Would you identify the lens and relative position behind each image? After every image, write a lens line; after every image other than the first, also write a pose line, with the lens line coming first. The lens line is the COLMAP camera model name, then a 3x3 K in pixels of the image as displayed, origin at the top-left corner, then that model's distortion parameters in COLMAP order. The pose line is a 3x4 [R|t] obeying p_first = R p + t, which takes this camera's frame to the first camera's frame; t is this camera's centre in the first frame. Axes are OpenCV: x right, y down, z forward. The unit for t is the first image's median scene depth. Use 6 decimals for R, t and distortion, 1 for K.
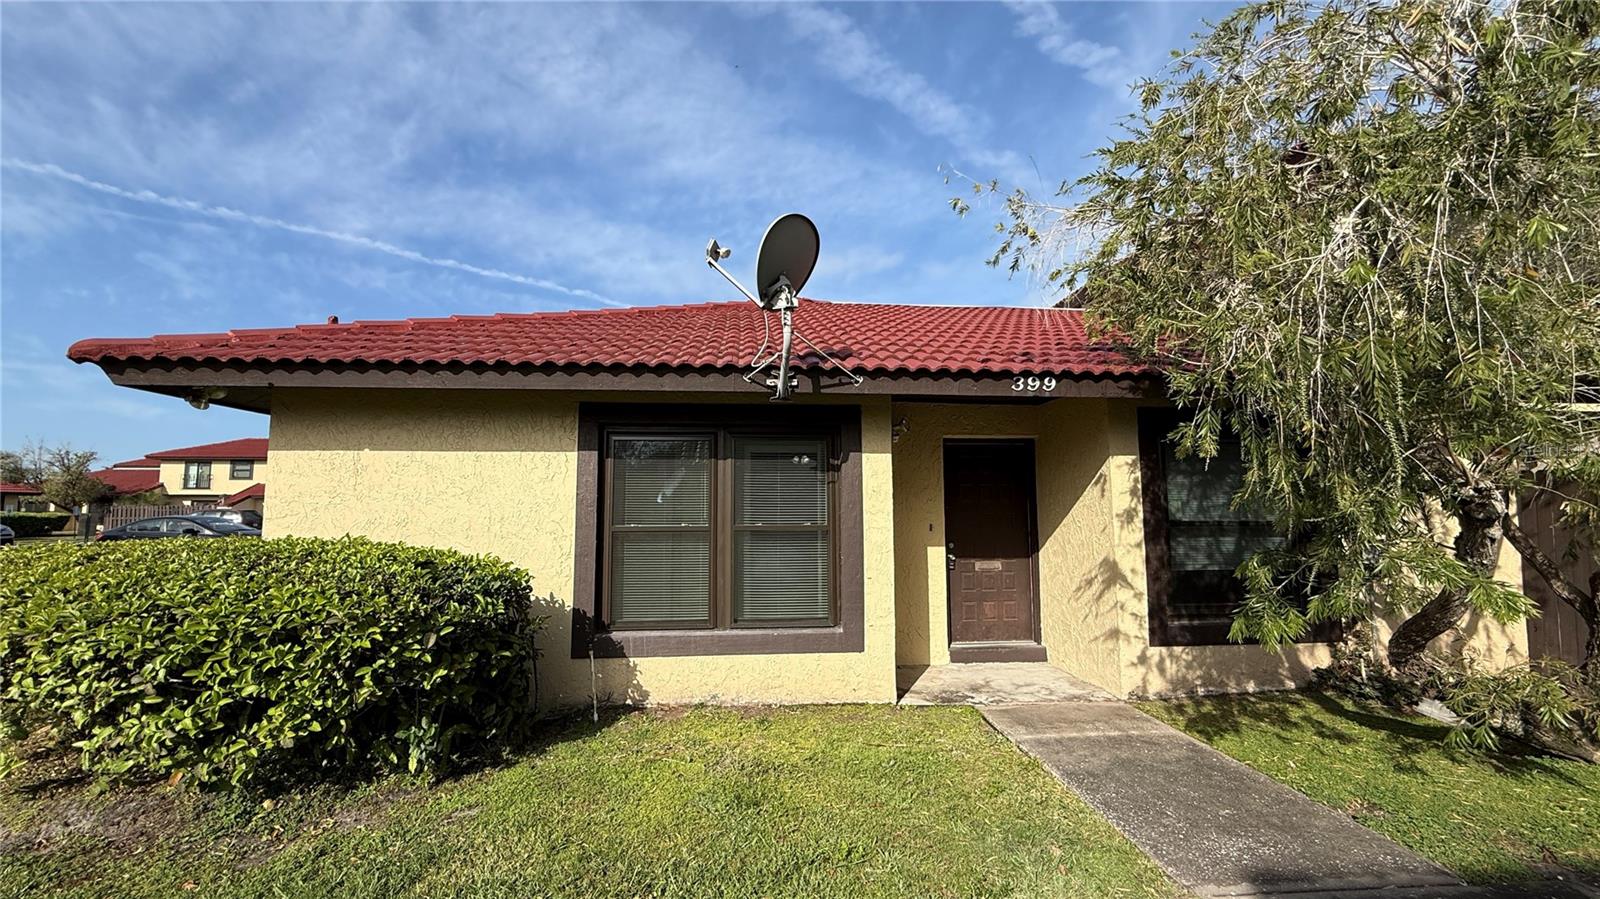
lens RADIAL K [[634.9, 0, 797.6], [0, 634.9, 449.1], [0, 0, 1]] dist [-0.001617, -0.000099]
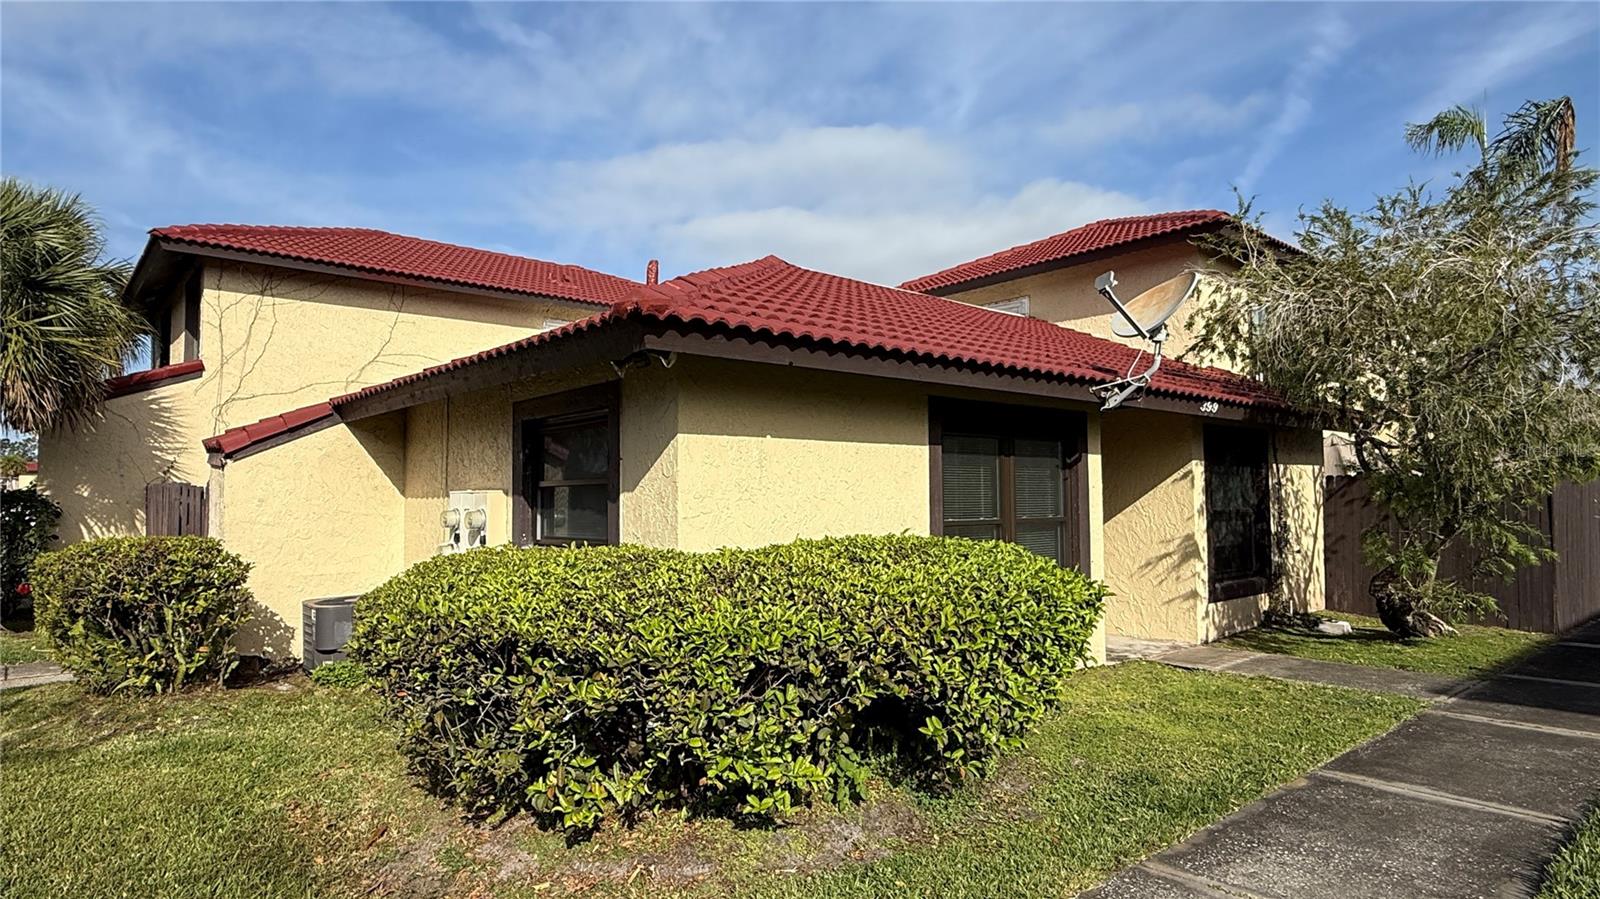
lens RADIAL K [[895.4, 0, 800.2], [0, 895.4, 453.3], [0, 0, 1]] dist [0.000157, 0.000000]
pose [[0.808857, 0.028343, 0.587321, -1.273739], [-0.054936, 0.998111, 0.027491, -0.010652], [-0.585433, -0.054502, 0.808887, -0.005262]]
